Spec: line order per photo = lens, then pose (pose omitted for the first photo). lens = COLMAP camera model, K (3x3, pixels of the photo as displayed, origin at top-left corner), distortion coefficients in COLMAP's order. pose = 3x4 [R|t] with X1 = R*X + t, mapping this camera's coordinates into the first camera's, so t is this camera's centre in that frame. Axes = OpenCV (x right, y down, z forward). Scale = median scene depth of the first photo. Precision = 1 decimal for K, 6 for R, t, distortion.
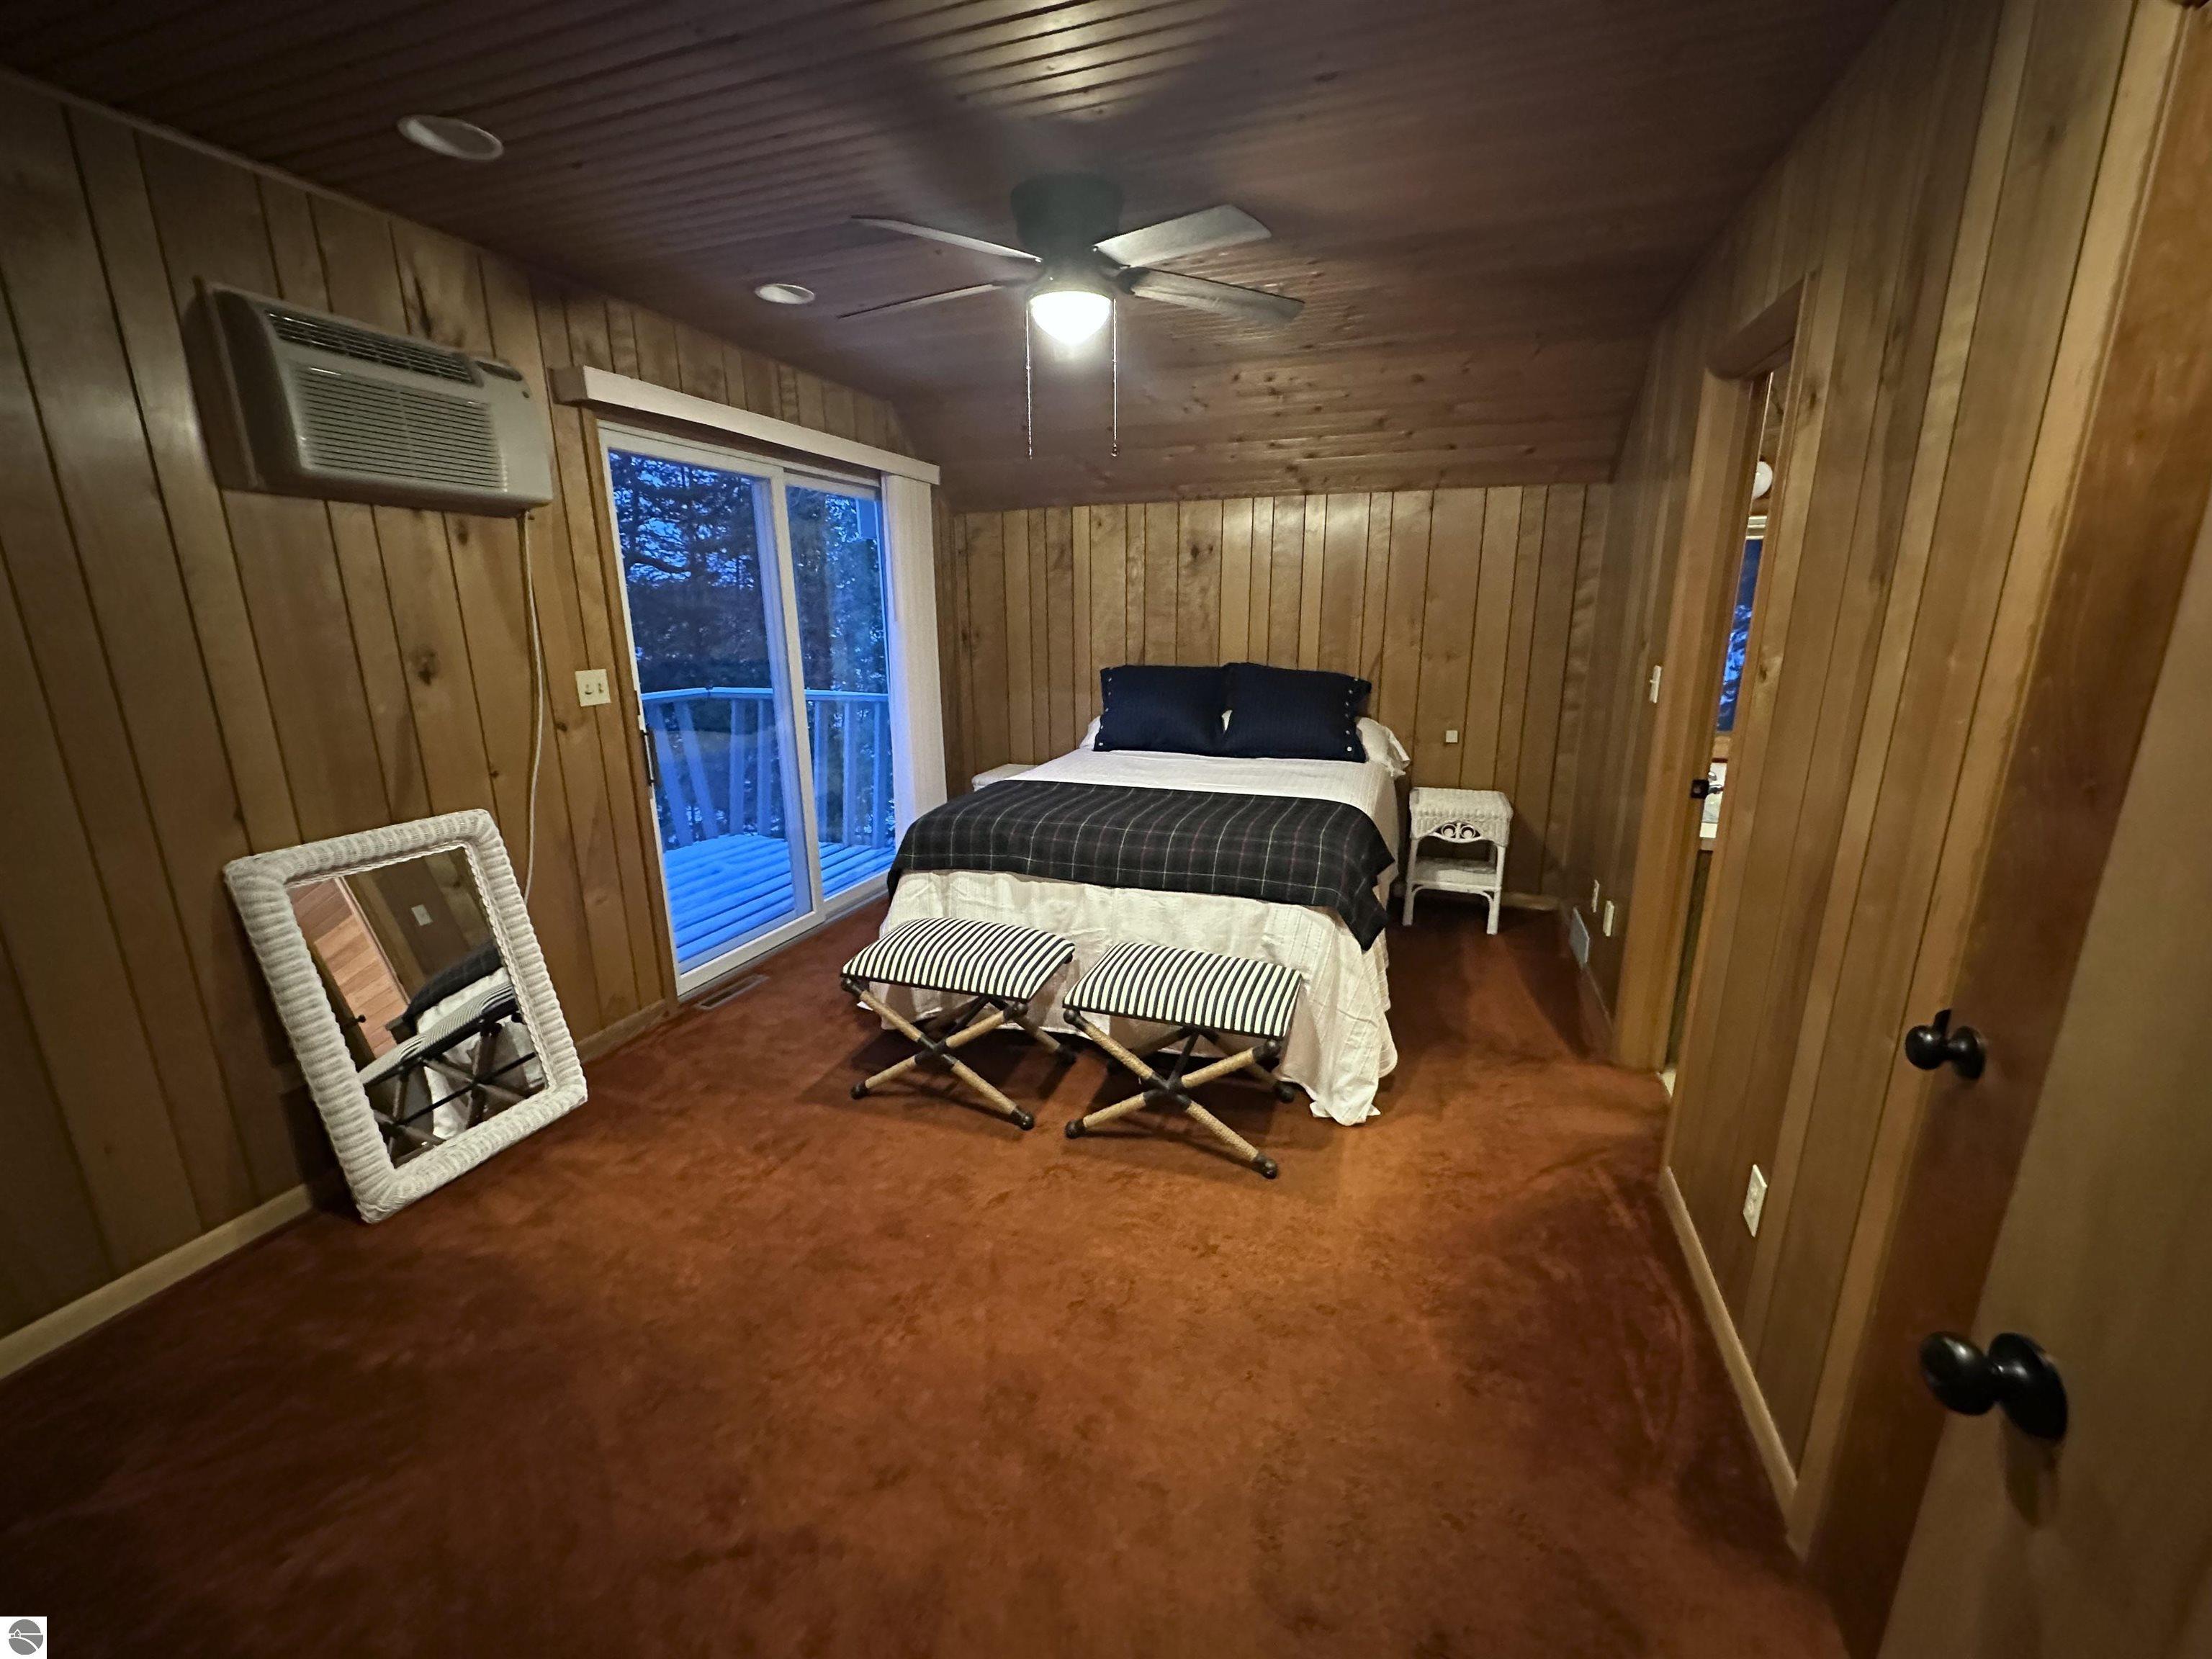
lens RADIAL K [[879.9, 0, 1106.0], [0, 879.9, 829.5], [0, 0, 1]] dist [-0.002016, -0.000469]
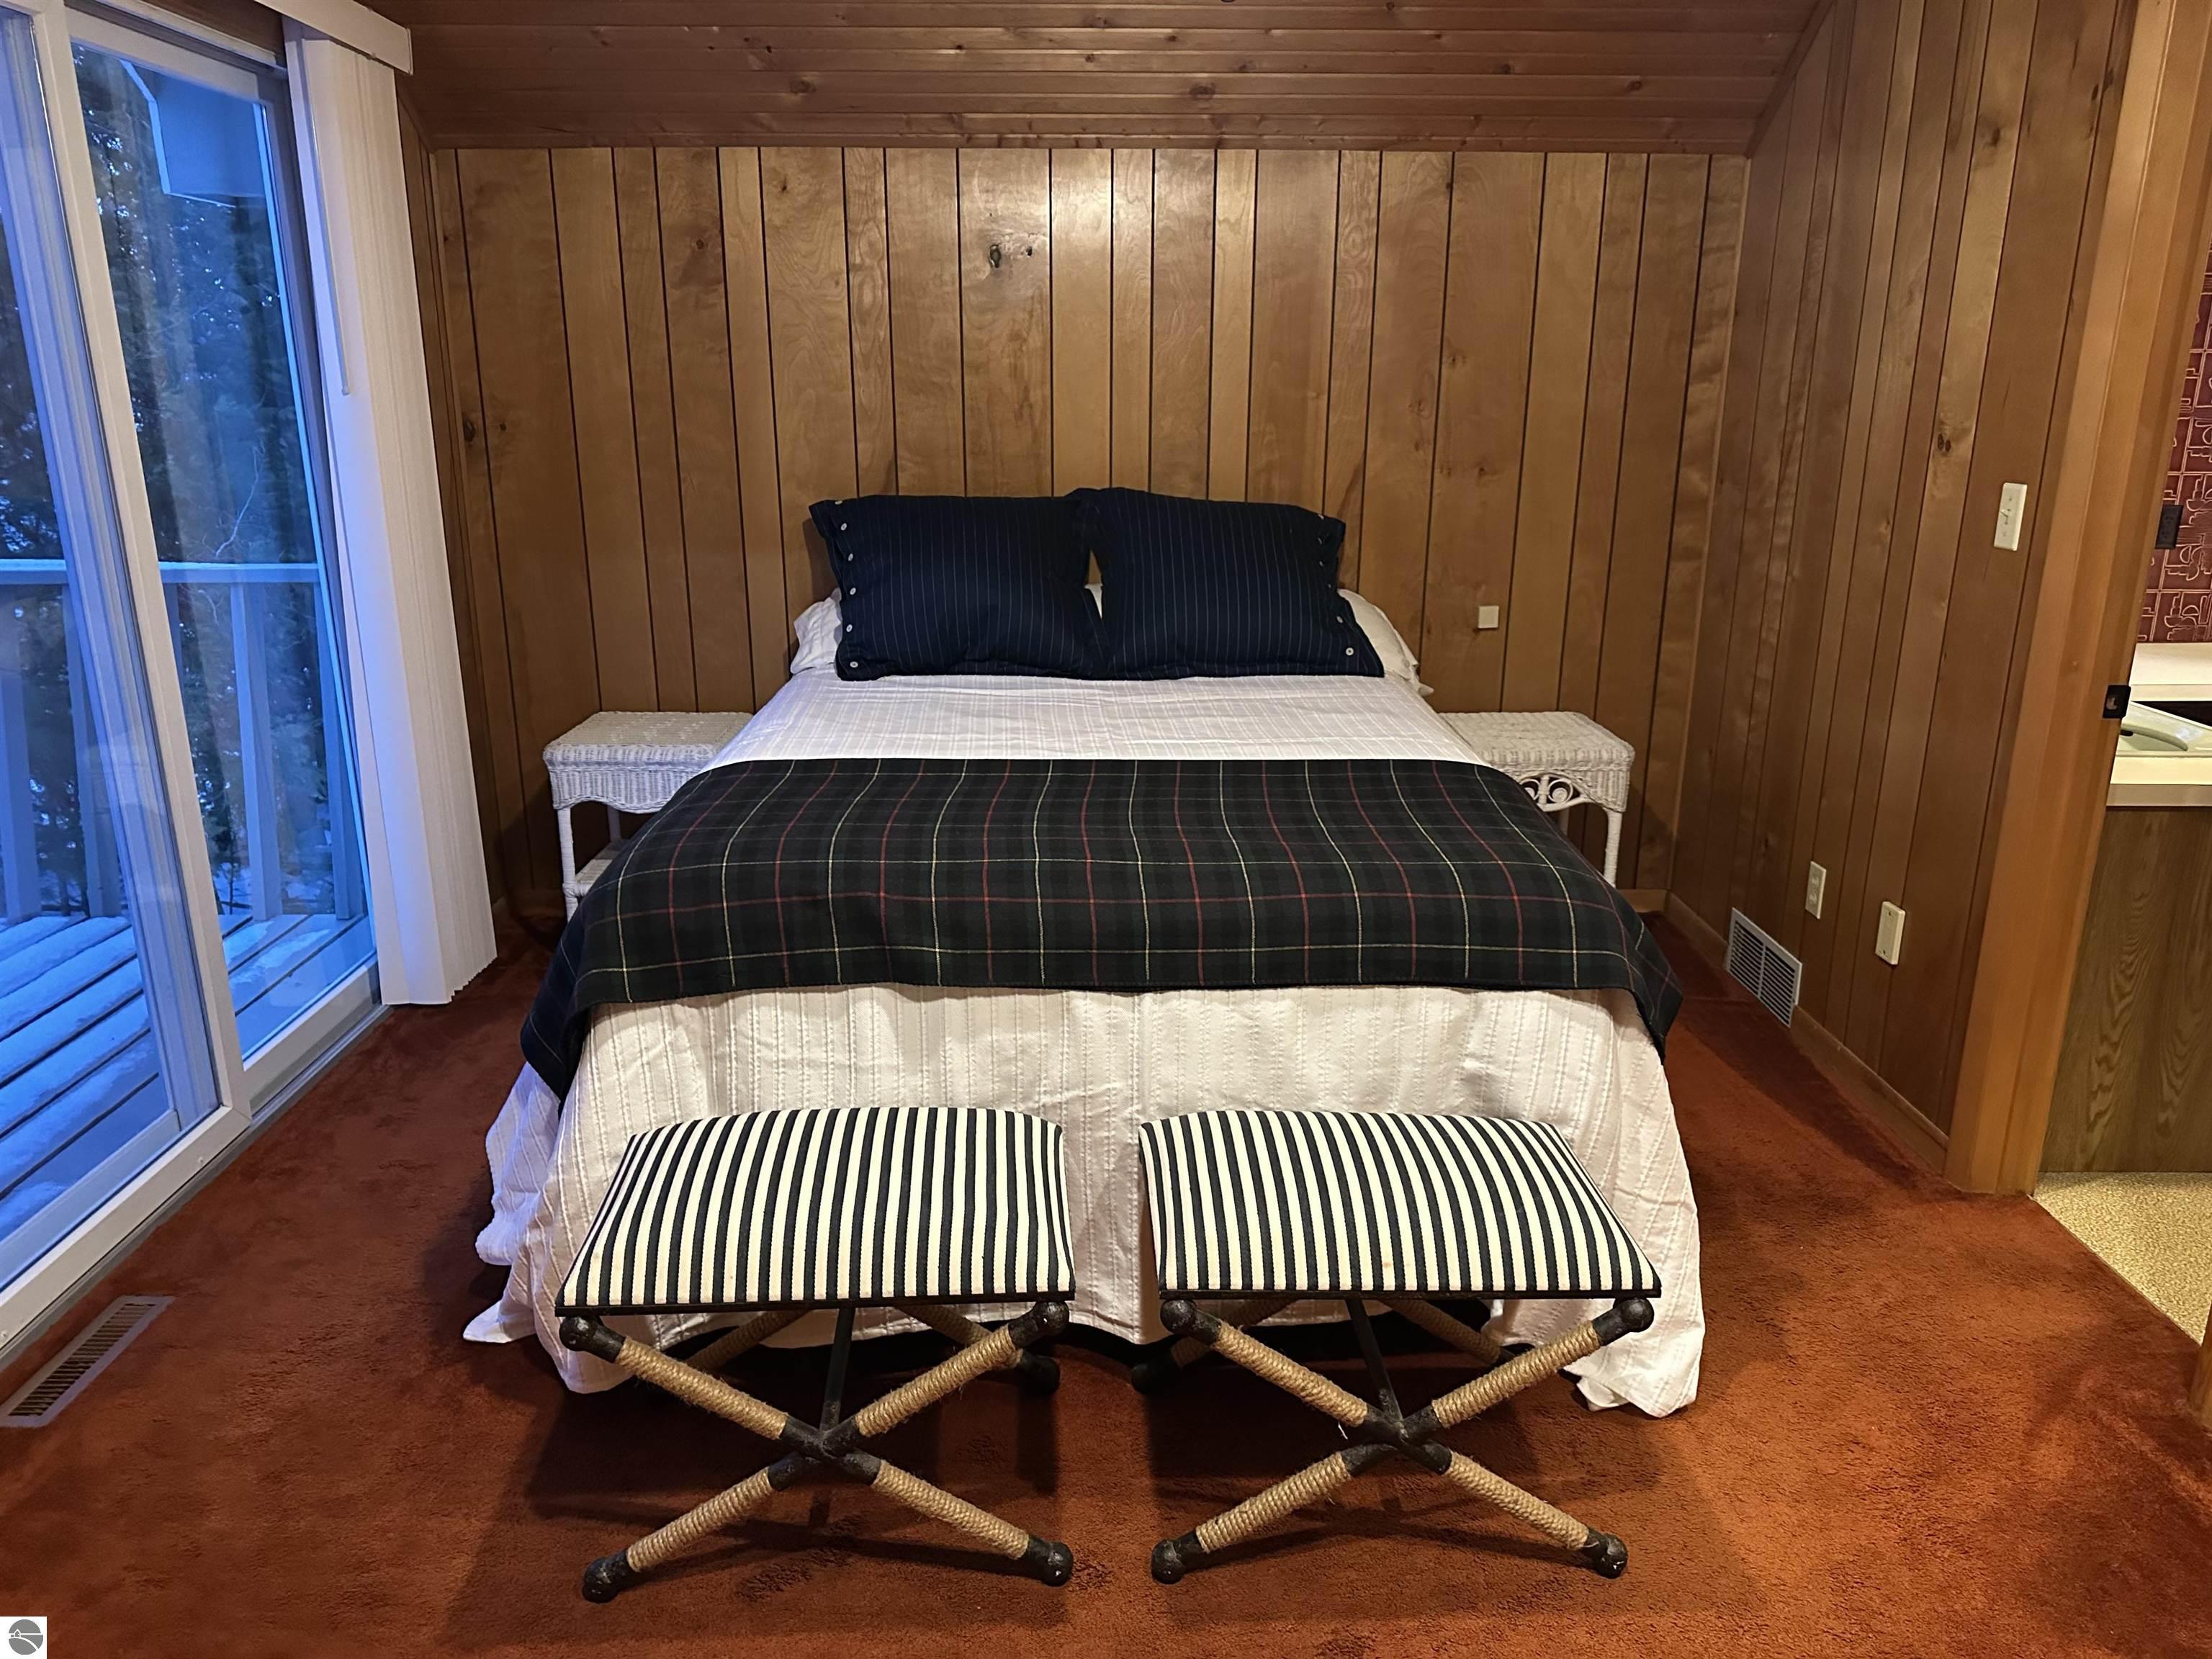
lens RADIAL K [[1559.6, 0, 1101.7], [0, 1559.6, 833.8], [0, 0, 1]] dist [0.116644, -0.193139]
pose [[0.936293, -0.088145, 0.339978, -0.204934], [0.076036, 0.995910, 0.048805, -0.042461], [-0.342890, -0.019845, 0.939166, 0.180654]]
